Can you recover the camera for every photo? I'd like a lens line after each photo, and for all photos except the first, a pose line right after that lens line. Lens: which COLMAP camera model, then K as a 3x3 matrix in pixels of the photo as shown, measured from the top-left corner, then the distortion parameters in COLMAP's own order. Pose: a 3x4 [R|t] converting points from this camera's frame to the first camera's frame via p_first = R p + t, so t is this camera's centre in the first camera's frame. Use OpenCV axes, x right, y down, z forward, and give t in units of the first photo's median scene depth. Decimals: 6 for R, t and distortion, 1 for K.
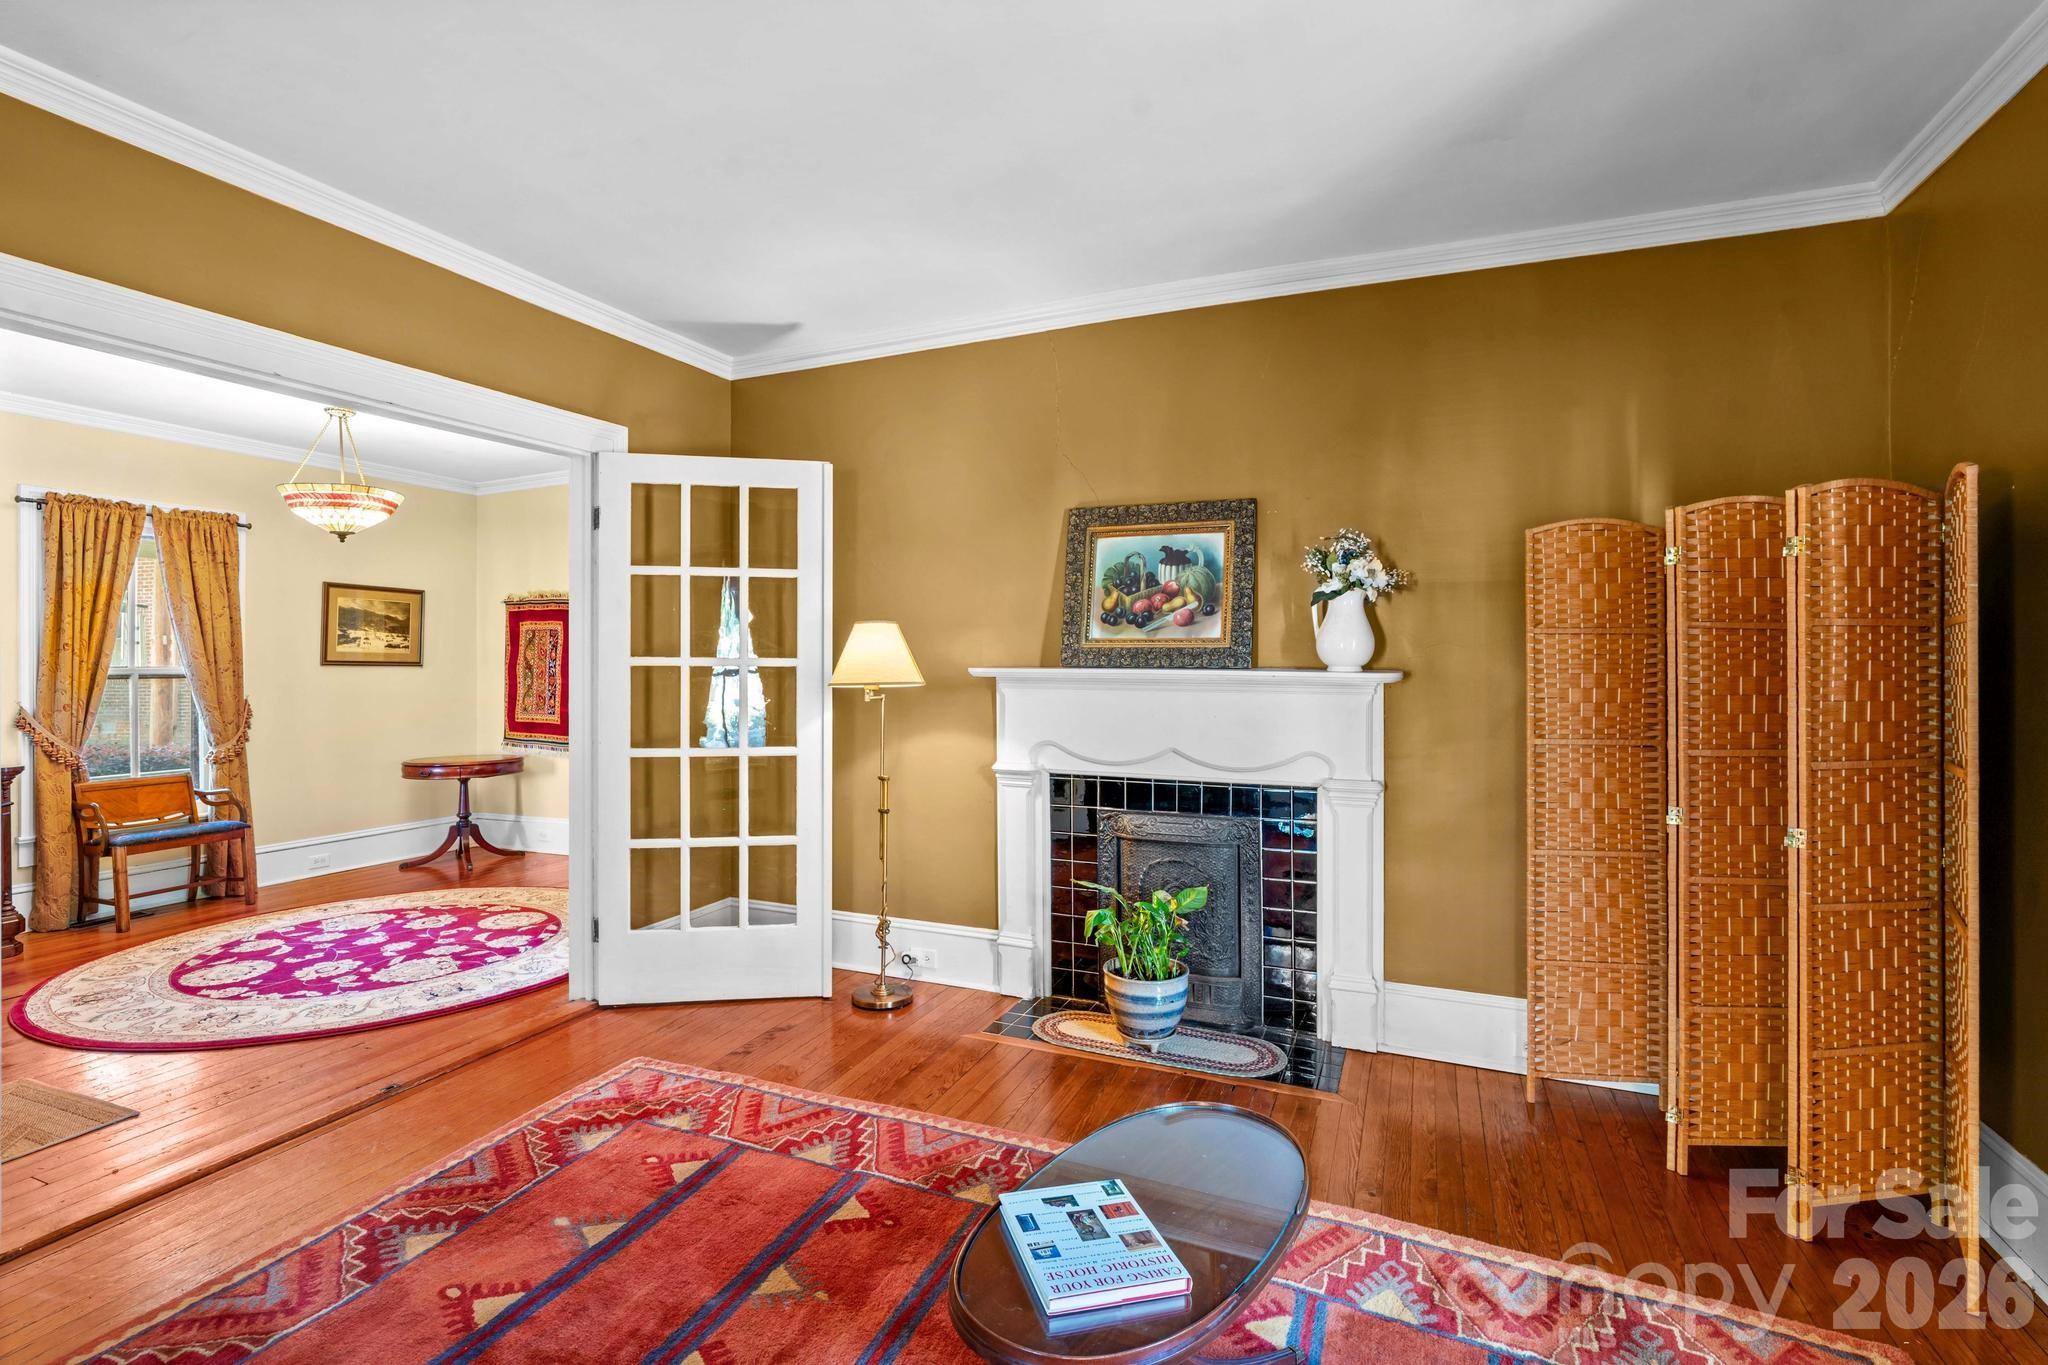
lens RADIAL K [[944.9, 0, 1037.4], [0, 944.9, 667.7], [0, 0, 1]] dist [-0.006867, 0.003867]
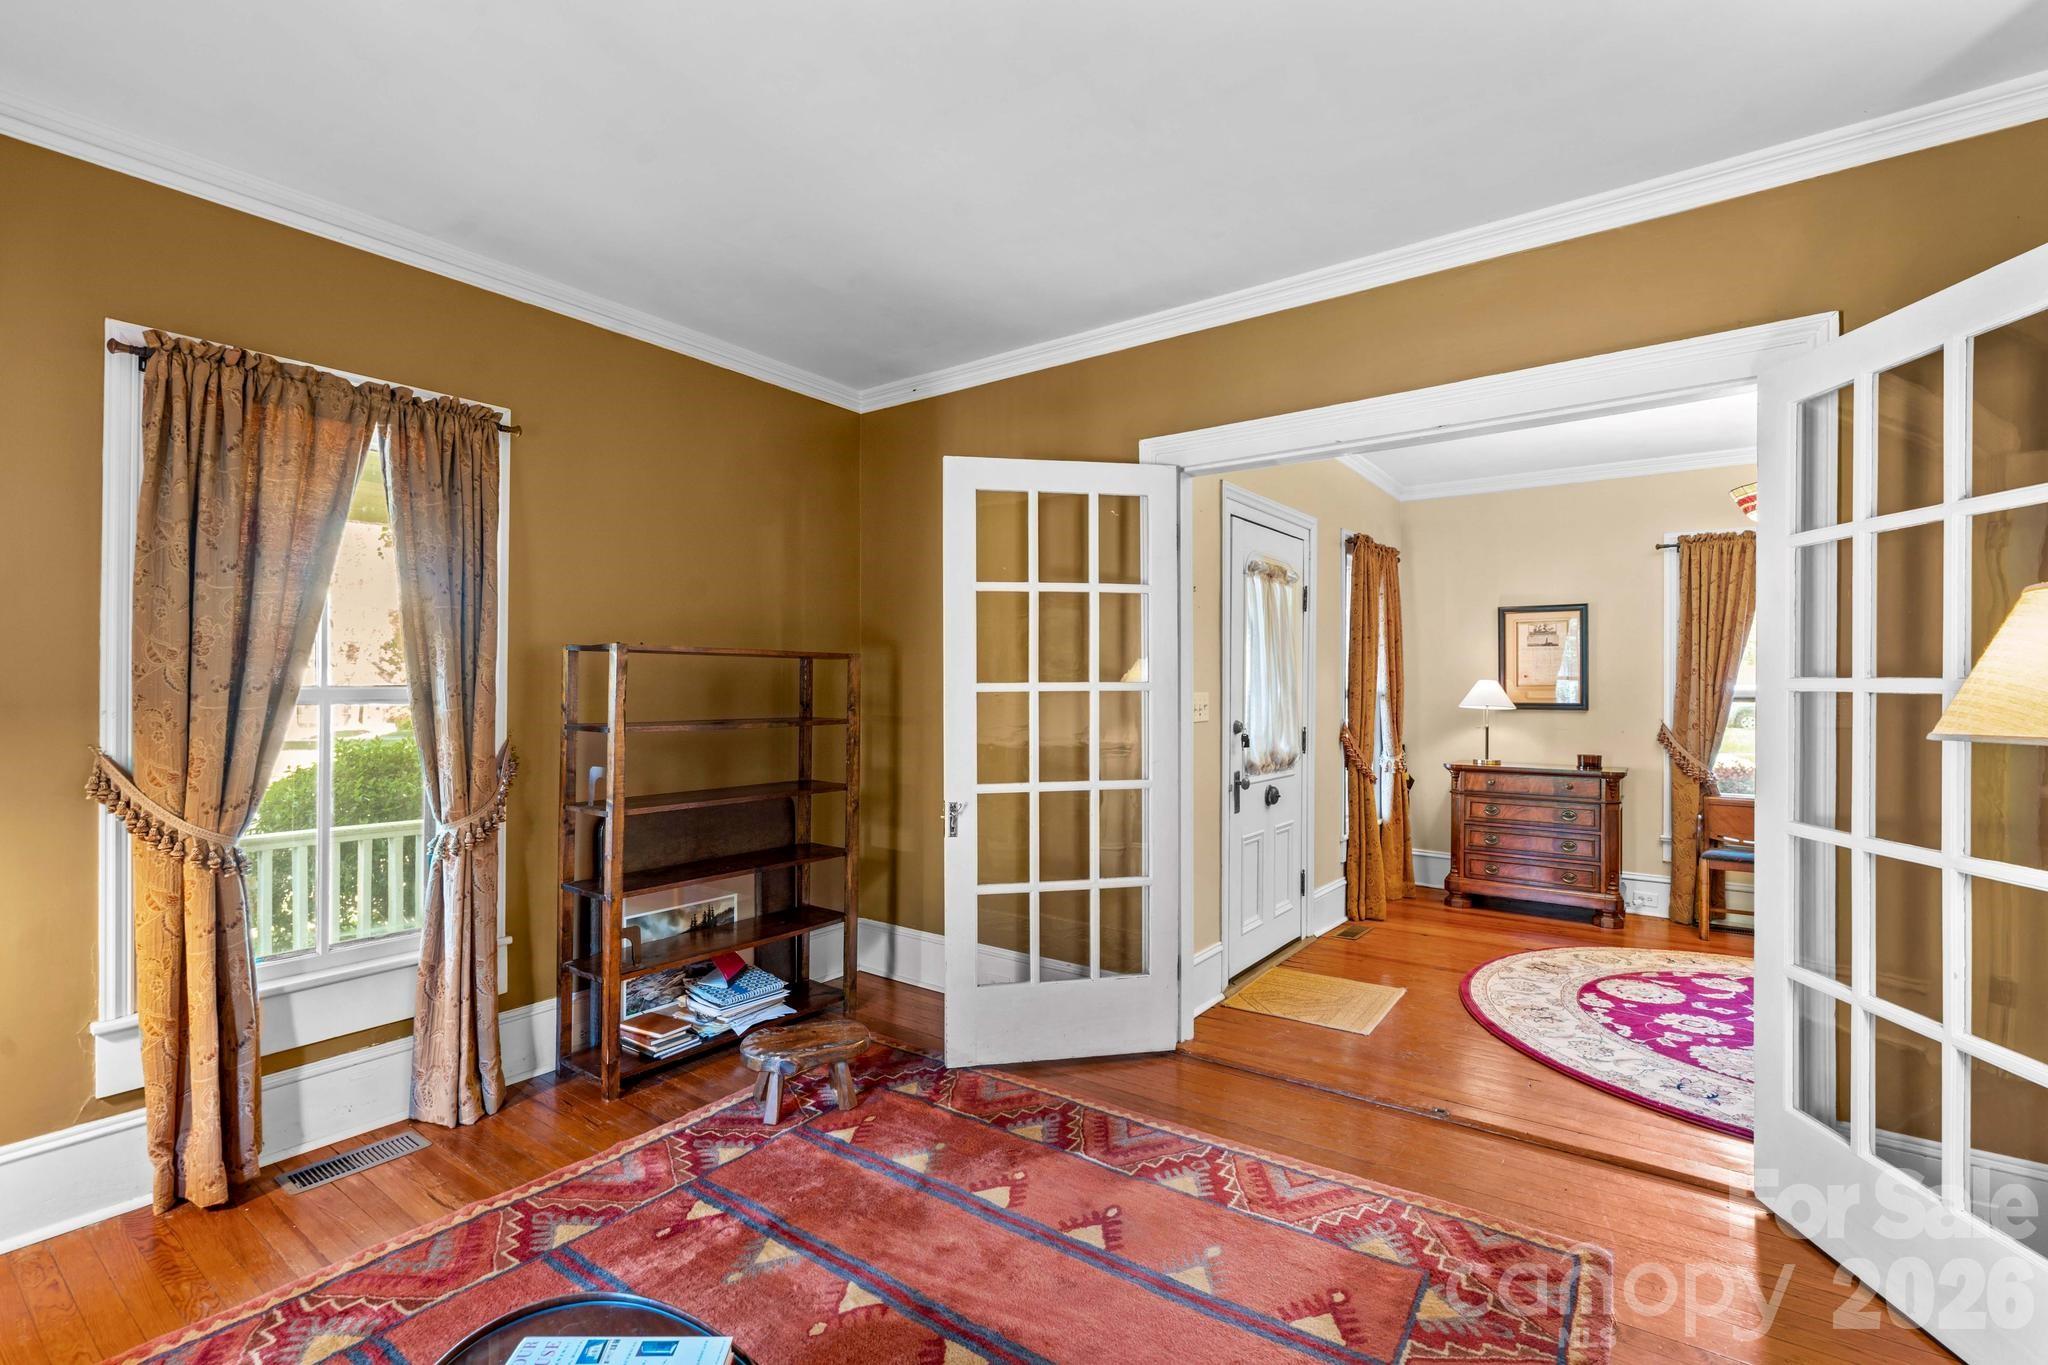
lens RADIAL K [[944.9, 0, 1017.0], [0, 944.9, 676.8], [0, 0, 1]] dist [-0.006867, 0.003867]
pose [[-0.230489, -0.005452, -0.973060, 0.310590], [-0.009647, 0.999948, -0.003318, -0.006347], [0.973027, 0.008623, -0.230529, 0.623016]]
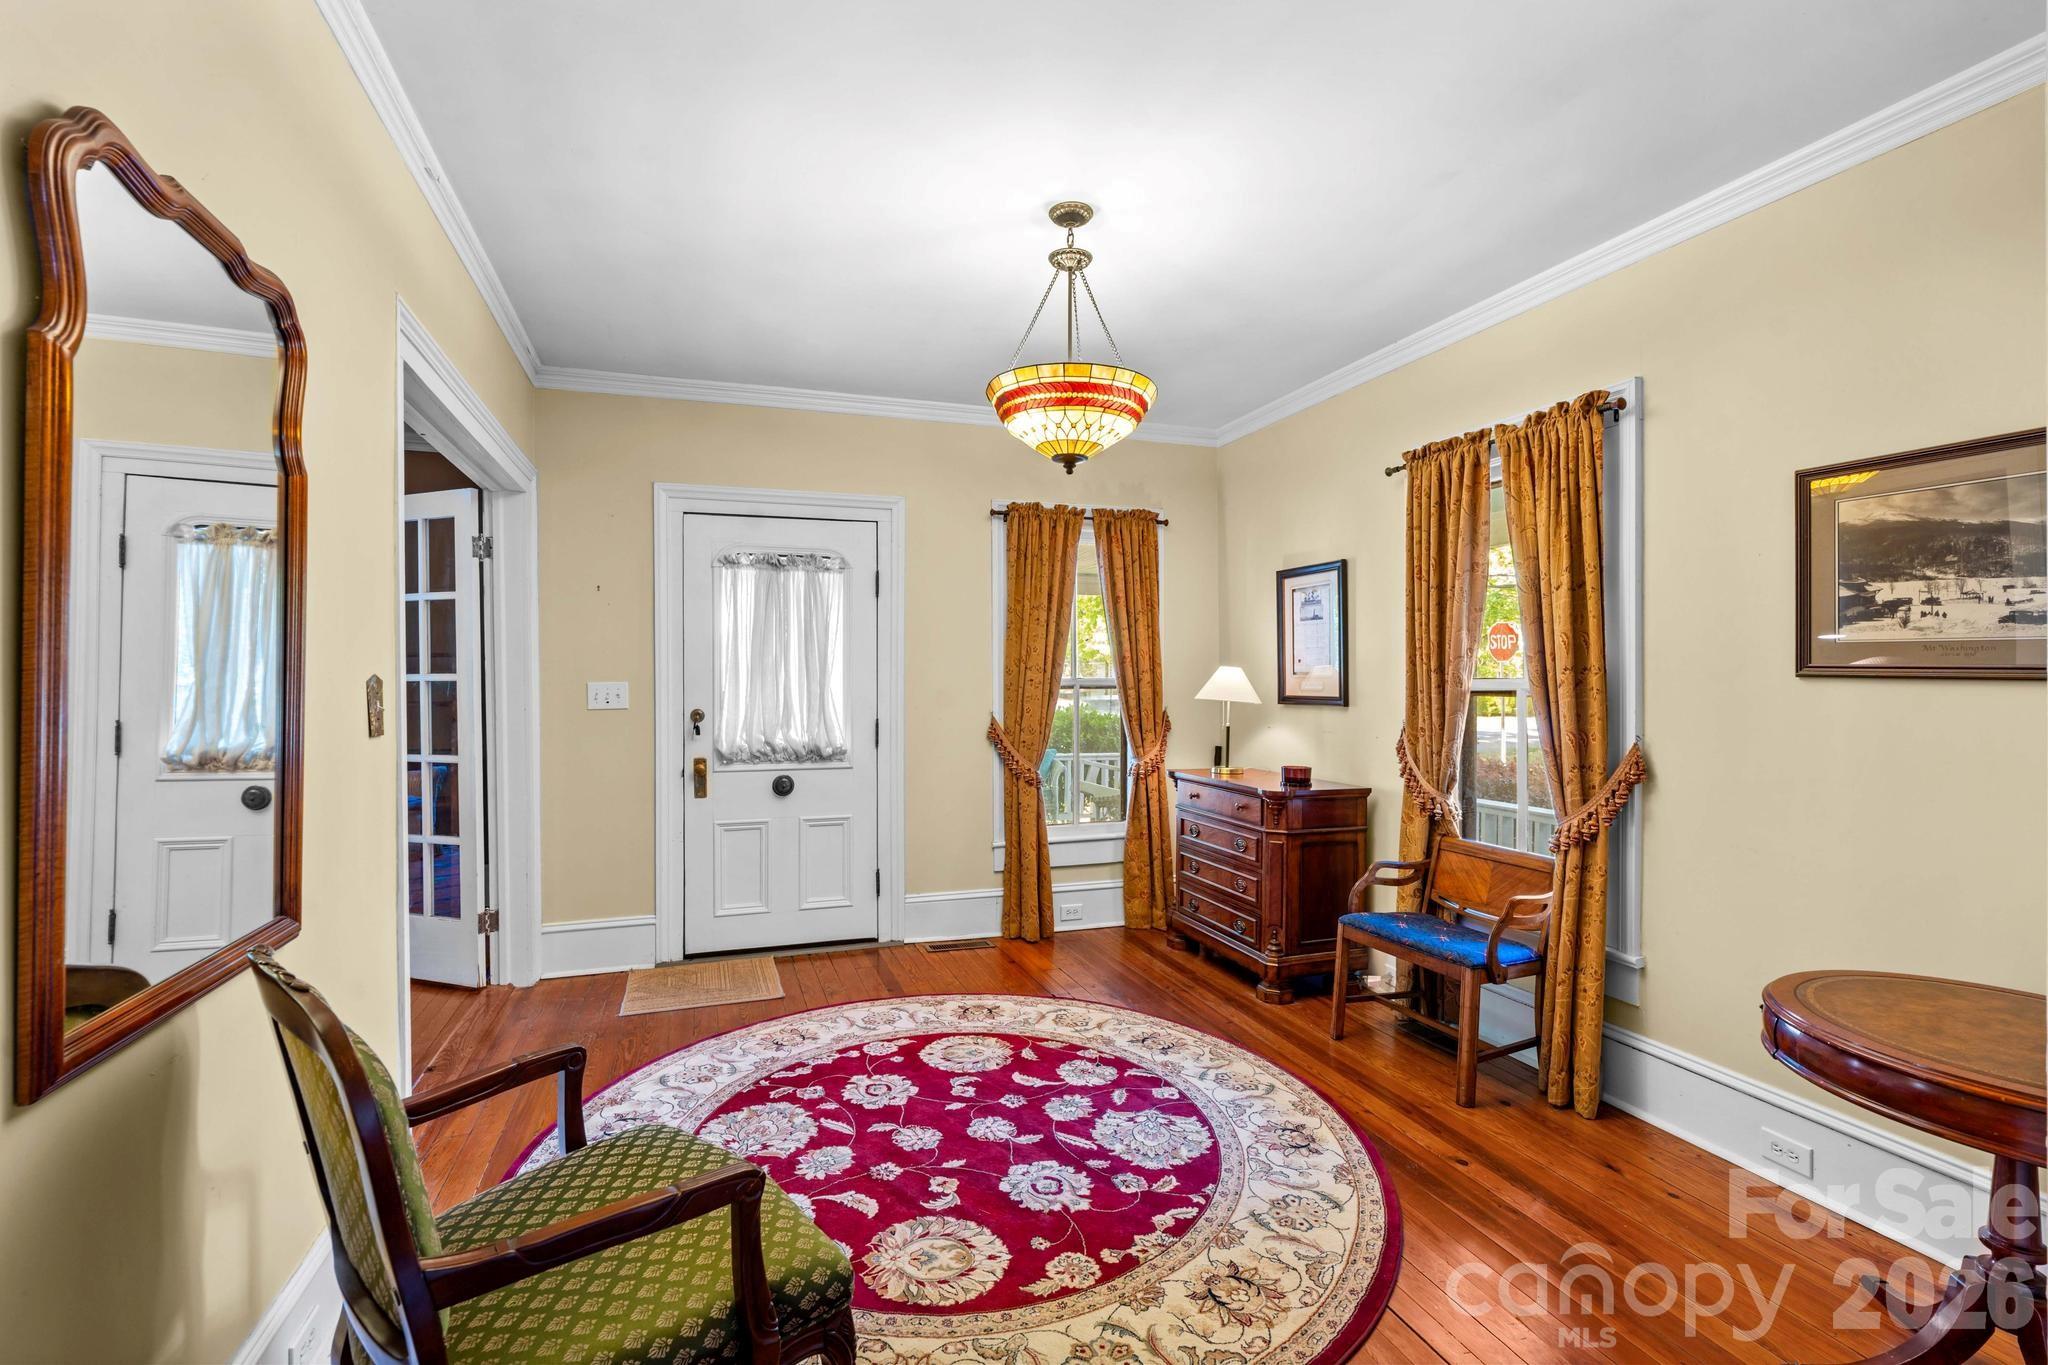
lens RADIAL K [[944.9, 0, 1037.9], [0, 944.9, 679.6], [0, 0, 1]] dist [-0.006867, 0.003867]
pose [[-0.752020, 0.004381, -0.659126, -0.396698], [-0.002150, 0.999956, 0.009100, -0.007543], [0.659137, 0.008260, -0.751977, 1.782420]]
